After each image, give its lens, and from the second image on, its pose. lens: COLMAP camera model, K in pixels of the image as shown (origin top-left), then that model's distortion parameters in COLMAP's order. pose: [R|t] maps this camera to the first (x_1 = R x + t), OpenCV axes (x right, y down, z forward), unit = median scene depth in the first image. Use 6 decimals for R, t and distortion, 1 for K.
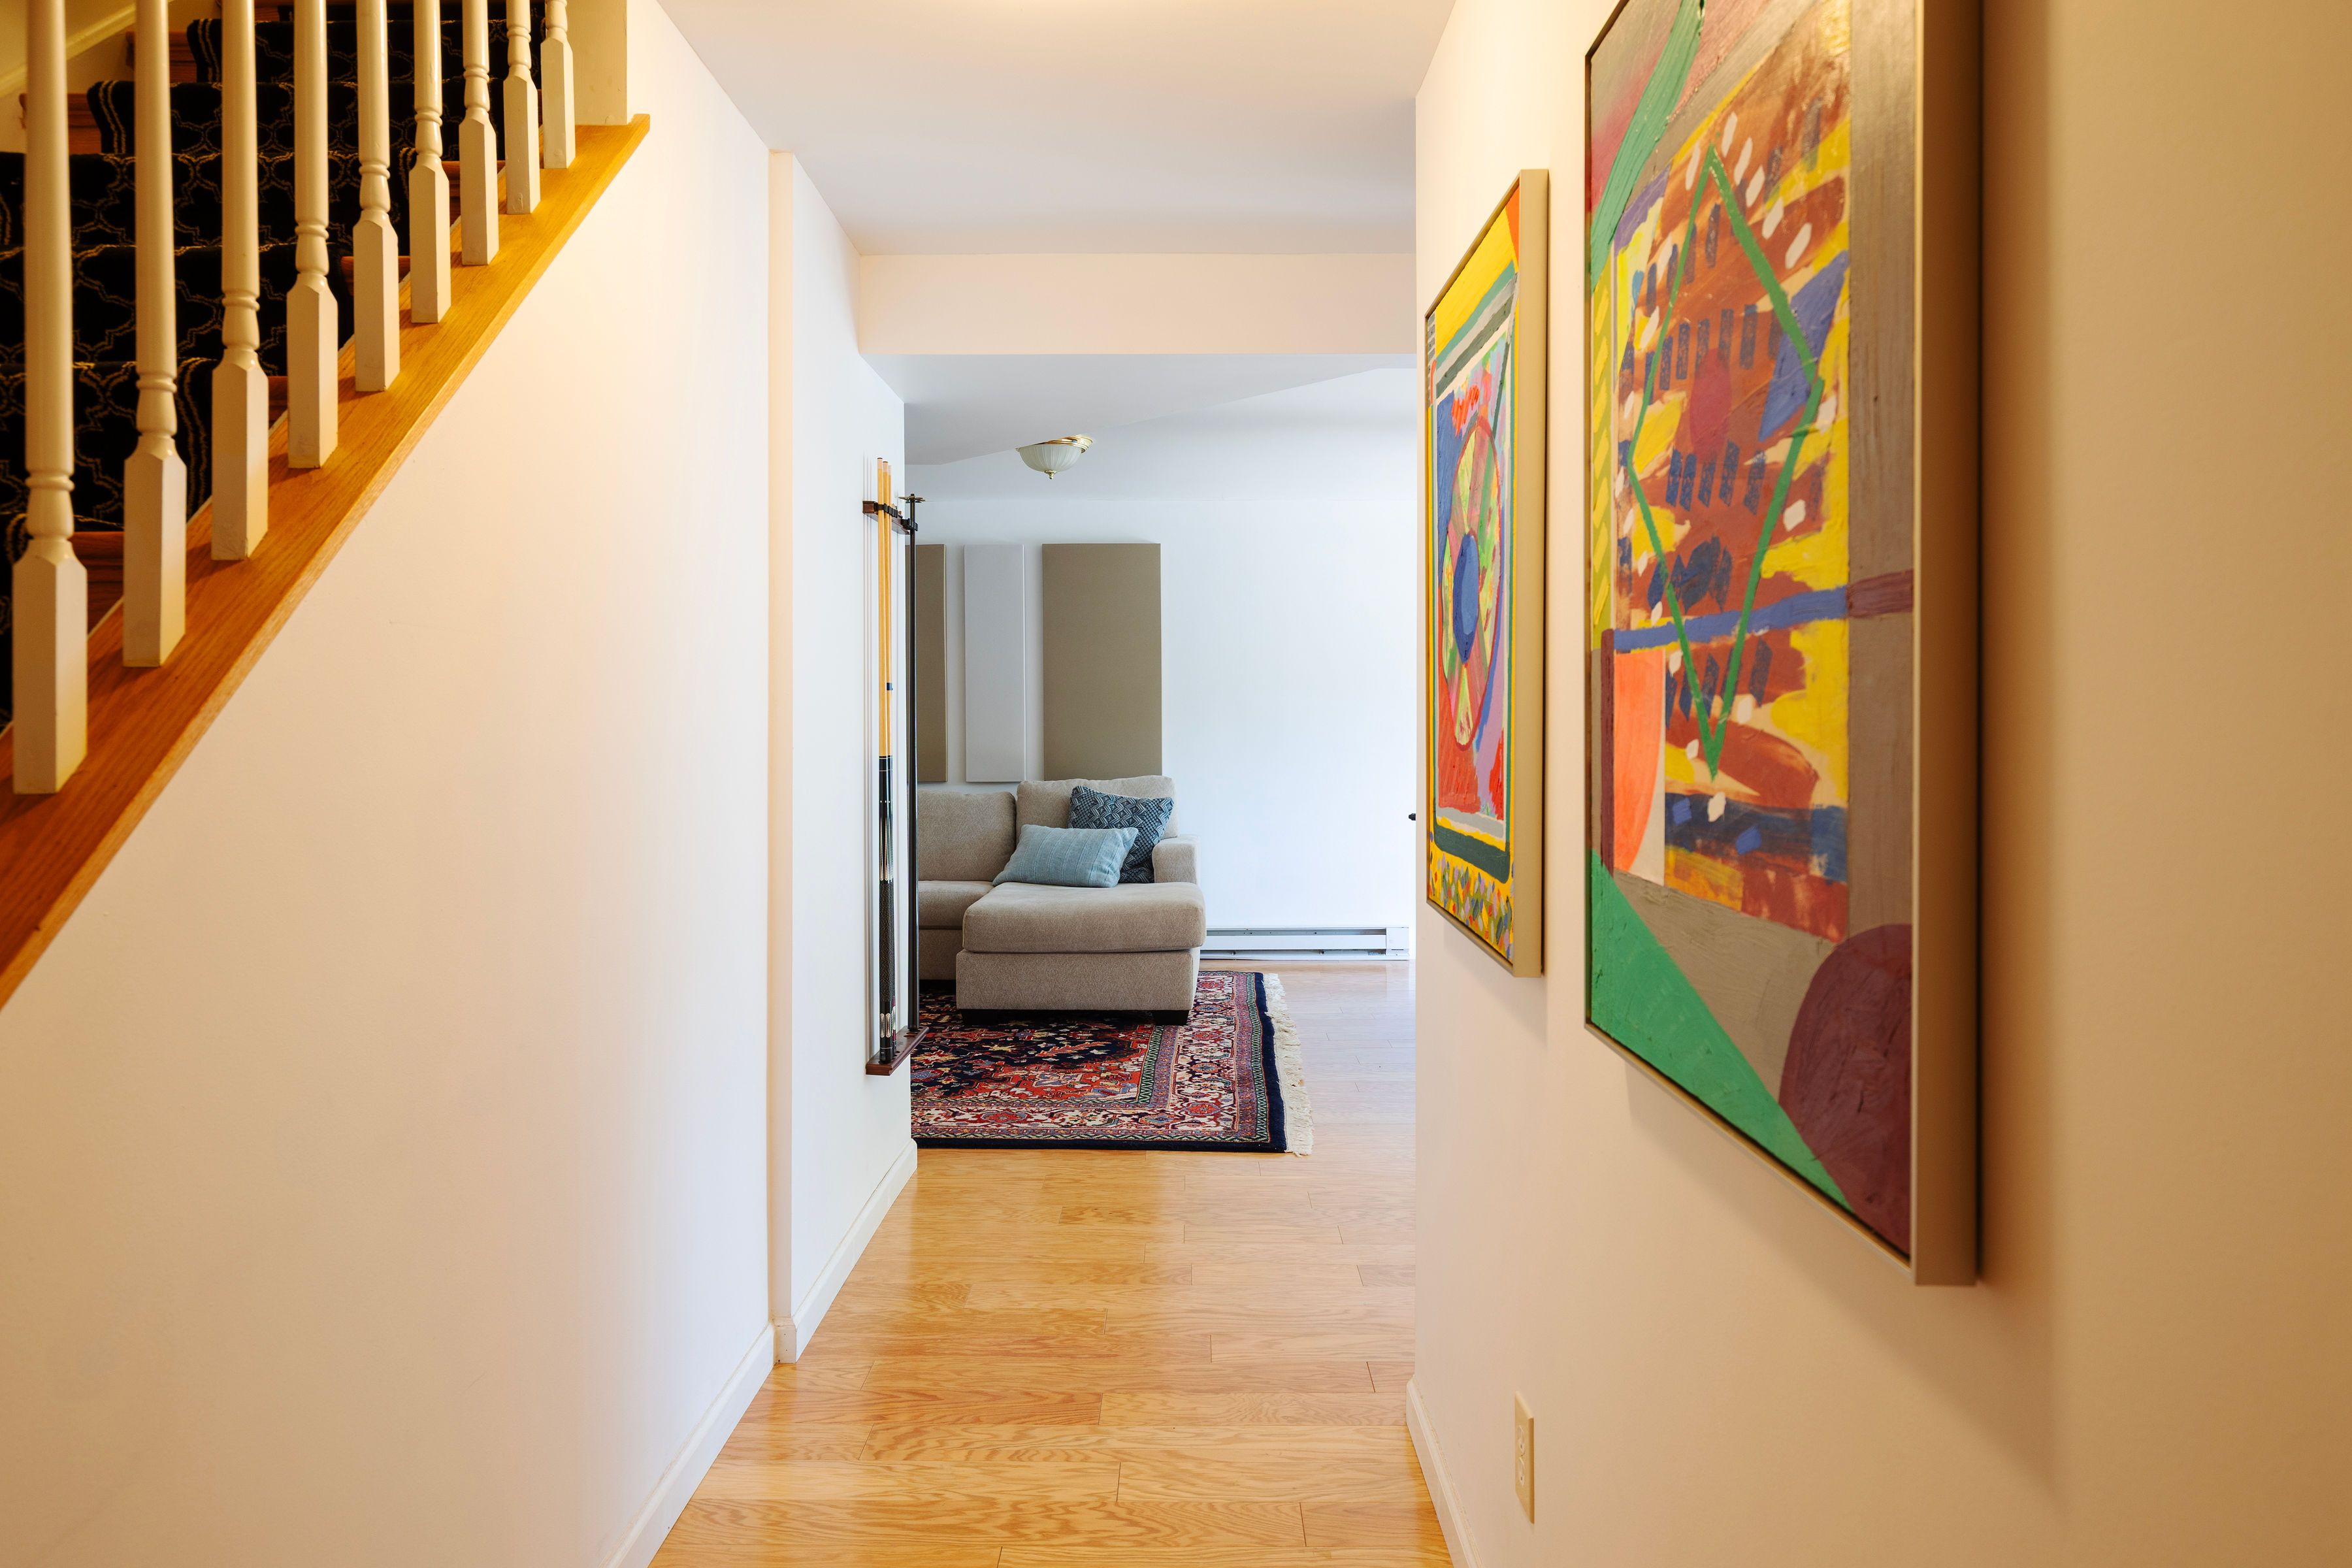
lens RADIAL K [[1593.9, 0, 1176.0], [0, 1593.9, 784.0], [0, 0, 1]] dist [-0.000268, -0.000028]
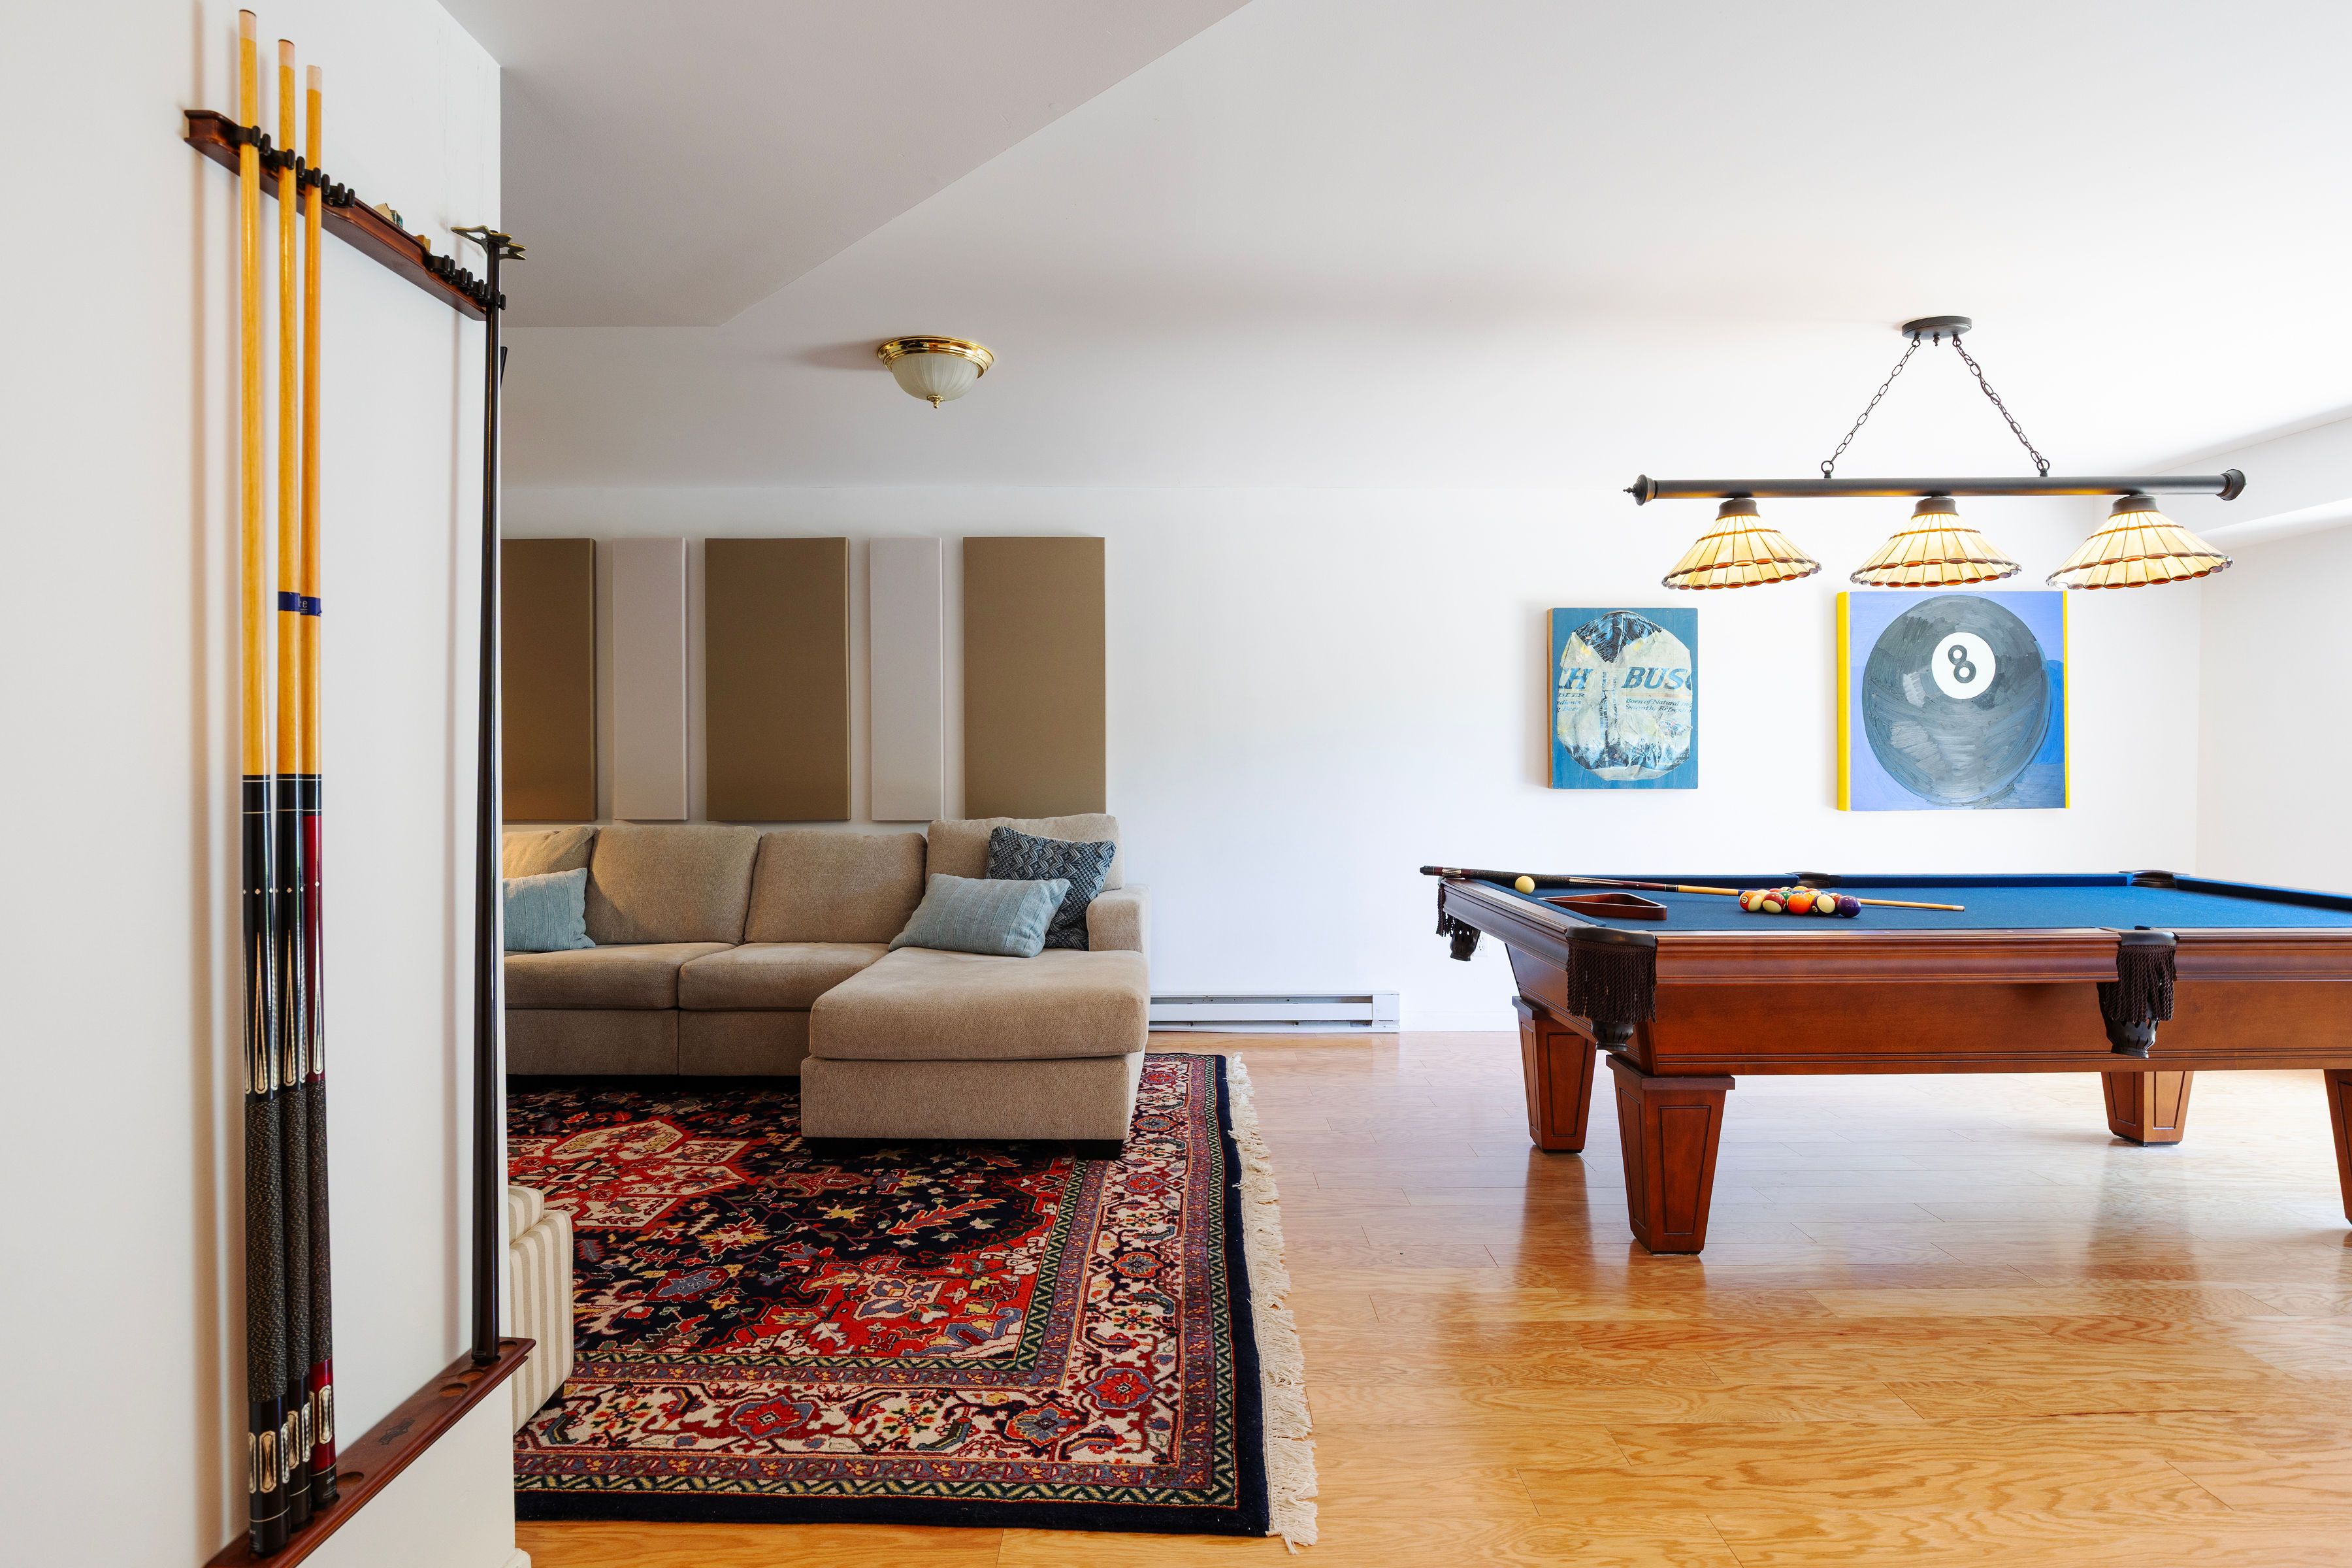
lens RADIAL K [[1223.0, 0, 1139.3], [0, 1223.0, 781.4], [0, 0, 1]] dist [0.000685, 0.000030]
pose [[0.999866, 0.002899, -0.016097, 0.023481], [-0.003366, 0.999572, -0.029043, -0.004412], [0.016006, 0.029093, 0.999449, 0.433155]]
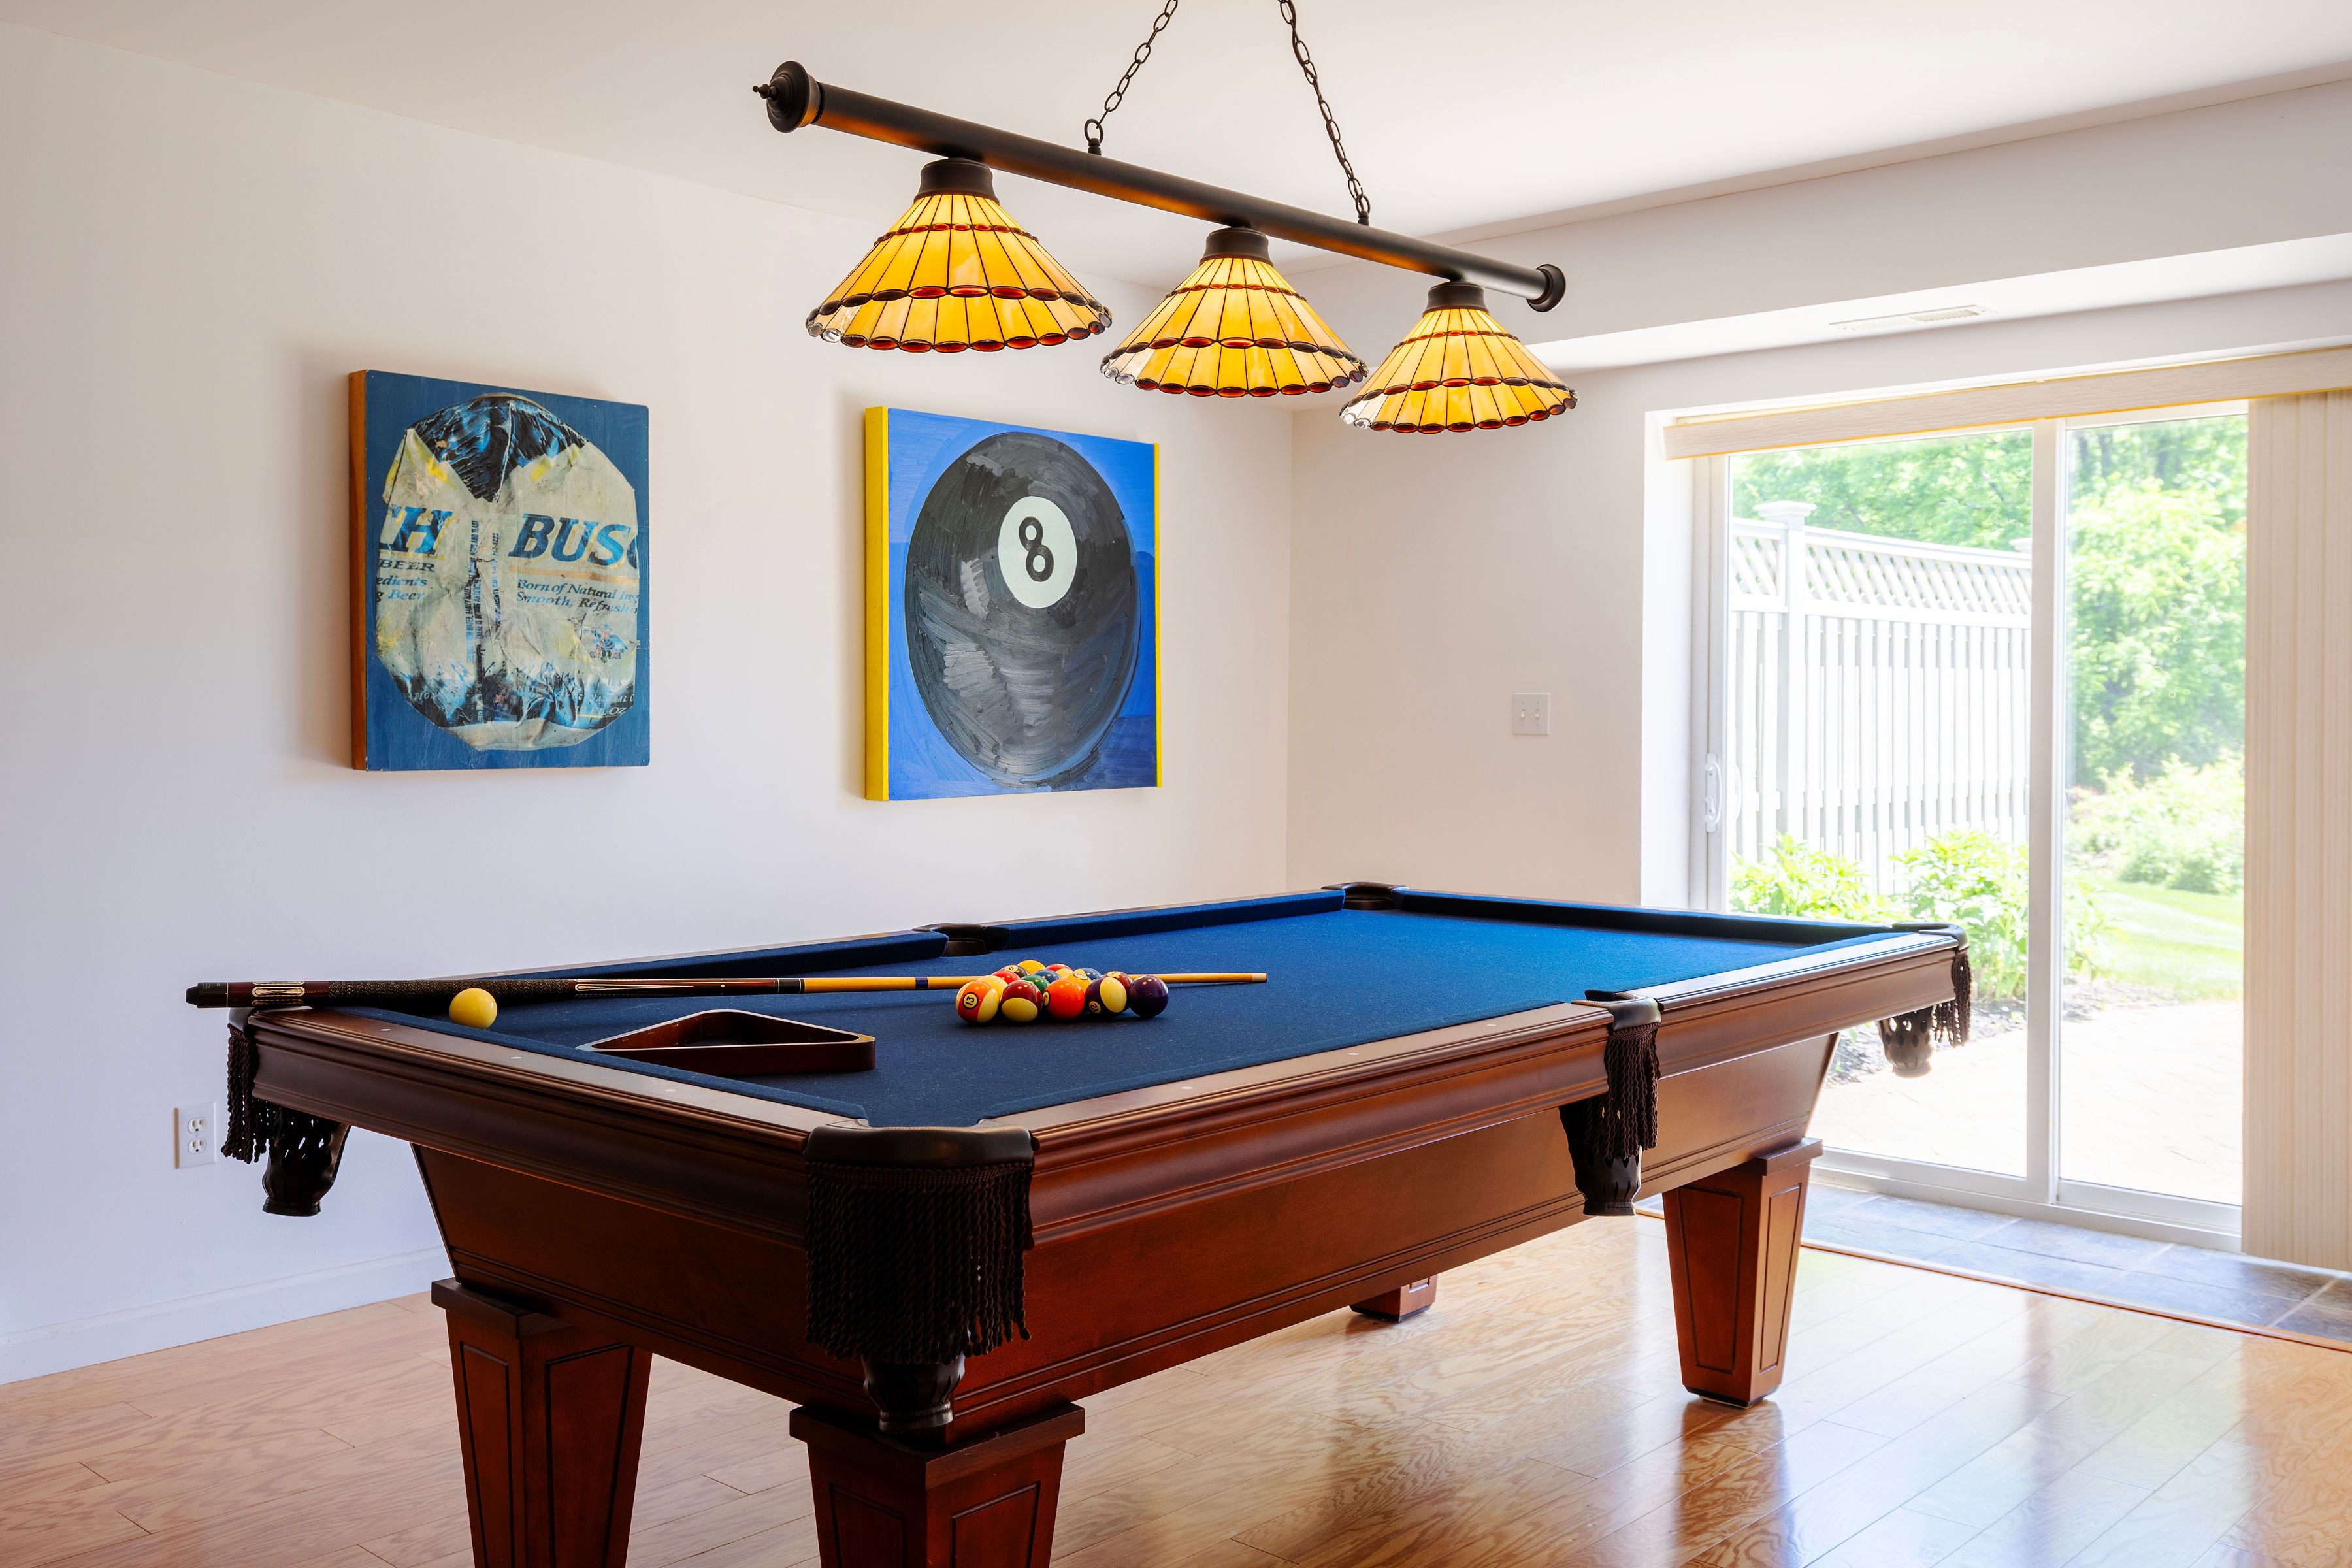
lens RADIAL K [[2074.1, 0, 1178.0], [0, 2074.1, 733.8], [0, 0, 1]] dist [0.015370, 0.005839]
pose [[0.674067, -0.002079, 0.738667, -0.020149], [0.027793, 0.999359, -0.022550, -0.016257], [-0.738147, 0.035731, 0.673693, 0.696399]]
